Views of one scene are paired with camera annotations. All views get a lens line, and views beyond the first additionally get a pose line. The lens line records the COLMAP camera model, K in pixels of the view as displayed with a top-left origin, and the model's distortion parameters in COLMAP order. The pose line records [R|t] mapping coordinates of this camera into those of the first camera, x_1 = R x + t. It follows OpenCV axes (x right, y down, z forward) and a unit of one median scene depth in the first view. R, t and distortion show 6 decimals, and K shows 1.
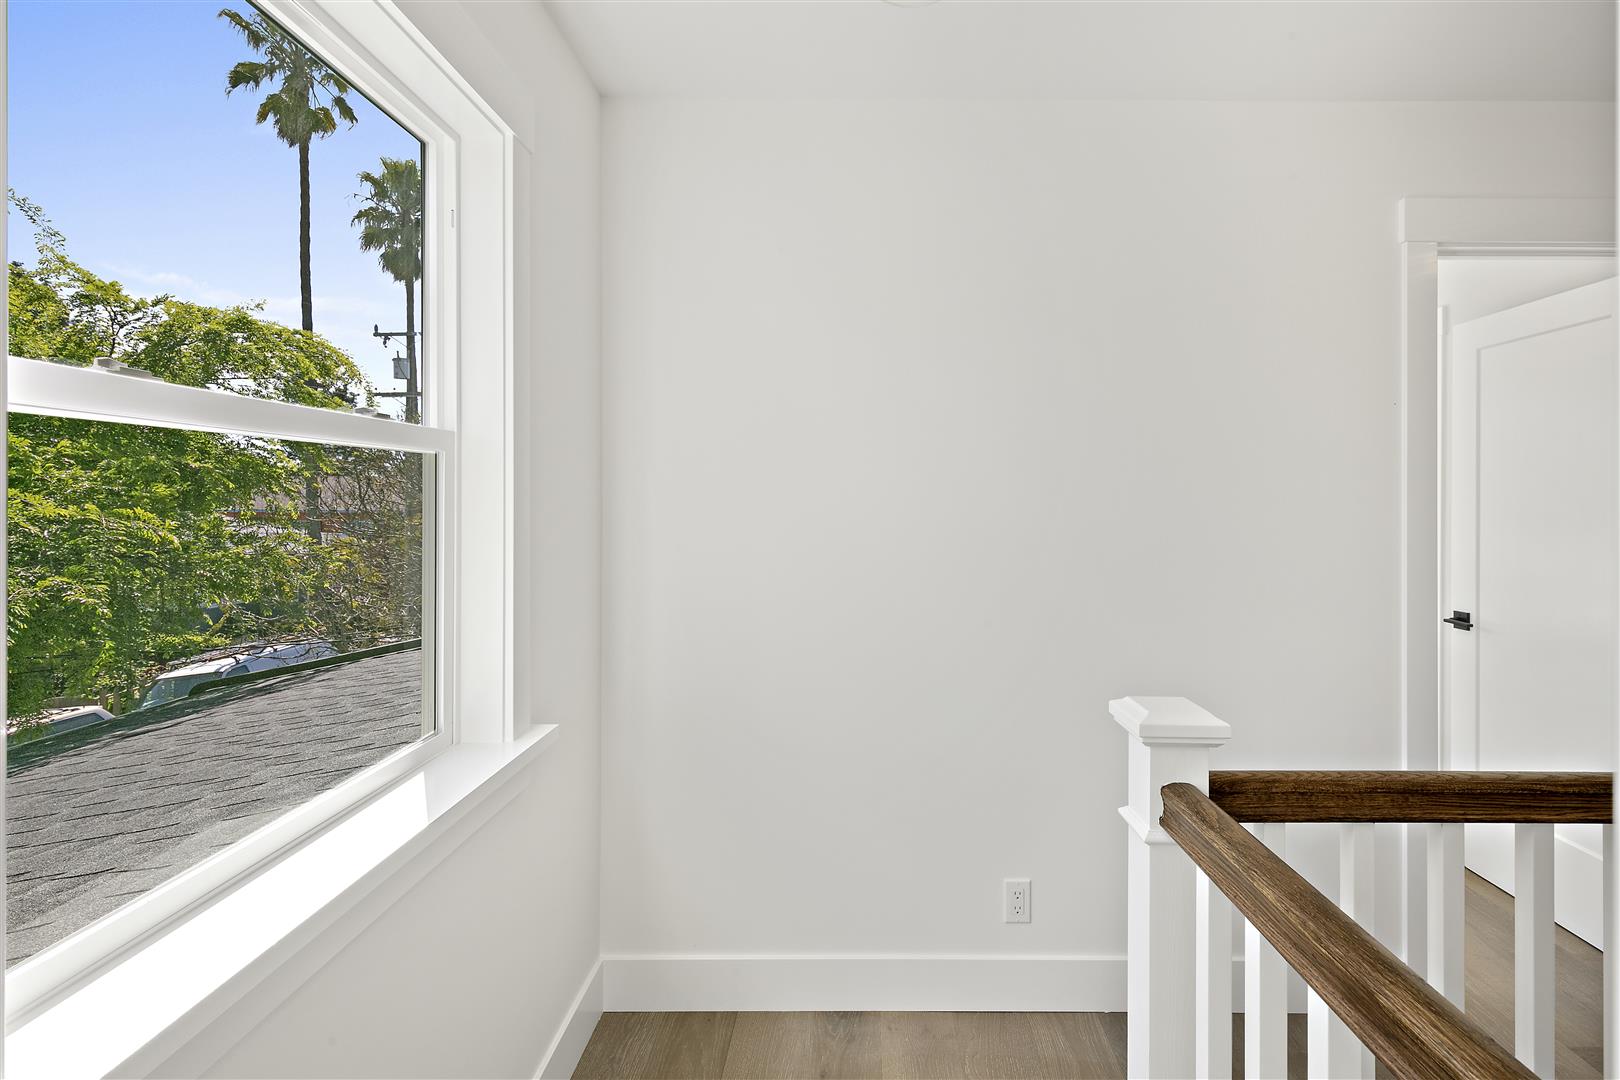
lens RADIAL K [[730.4, 0, 816.2], [0, 730.4, 515.5], [0, 0, 1]] dist [0.001646, 0.000169]
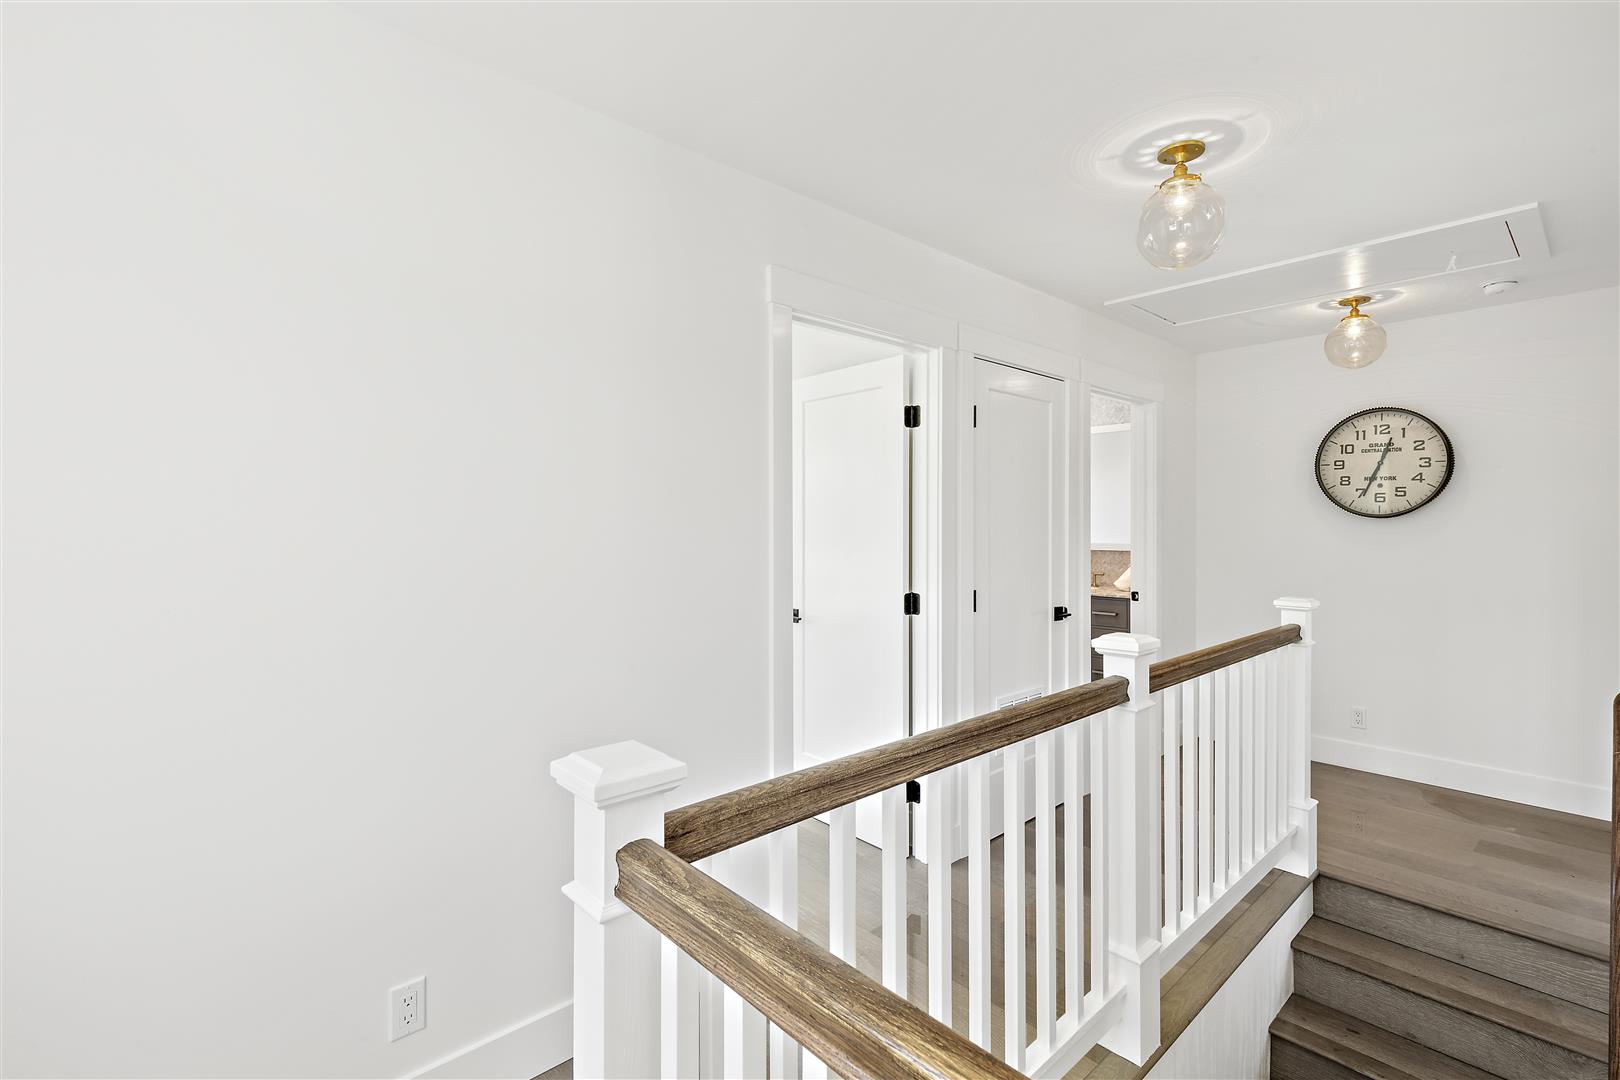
lens RADIAL K [[730.4, 0, 816.2], [0, 730.4, 515.5], [0, 0, 1]] dist [0.001646, 0.000169]
pose [[0.697804, 0.001016, 0.716288, 0.015069], [0.019204, 0.999613, -0.020126, -0.006691], [-0.716031, 0.027800, 0.697514, 0.216775]]
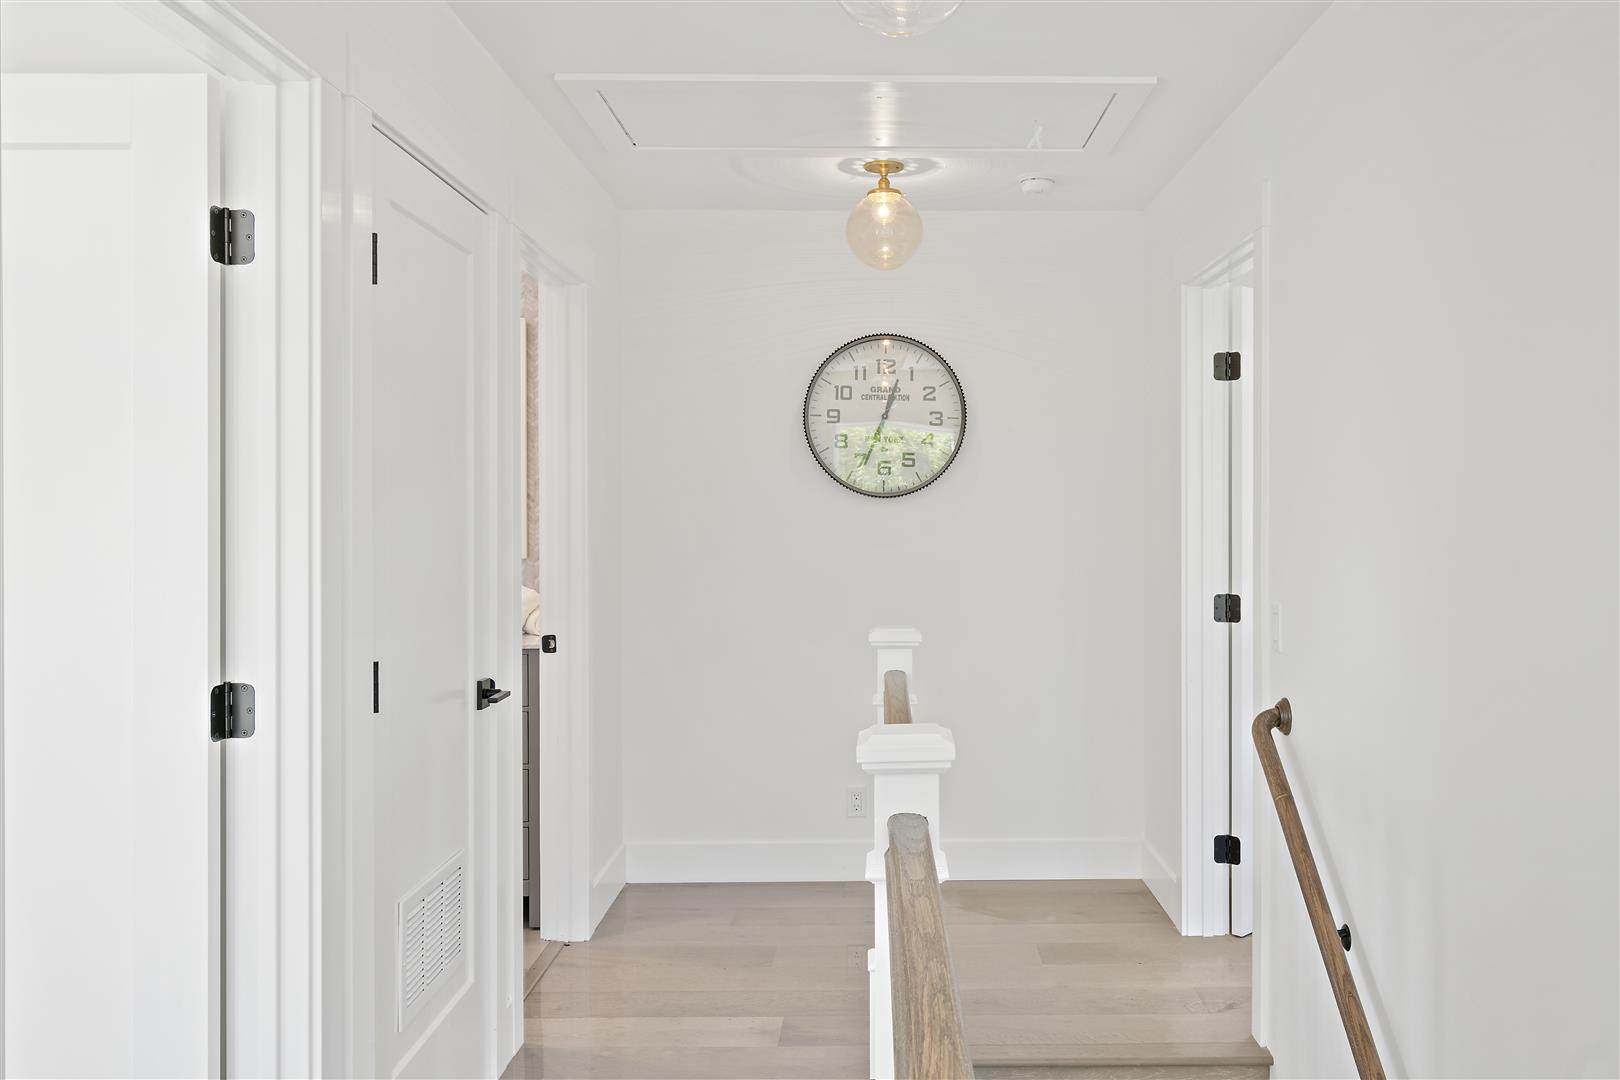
lens RADIAL K [[1292.7, 0, 810.9], [0, 1292.7, 496.7], [0, 0, 1]] dist [0.003623, -0.000276]
pose [[-0.075830, 0.001288, 0.997120, 0.254646], [0.021477, 0.999769, 0.000342, -0.023157], [-0.996889, 0.021441, -0.075840, 1.161761]]
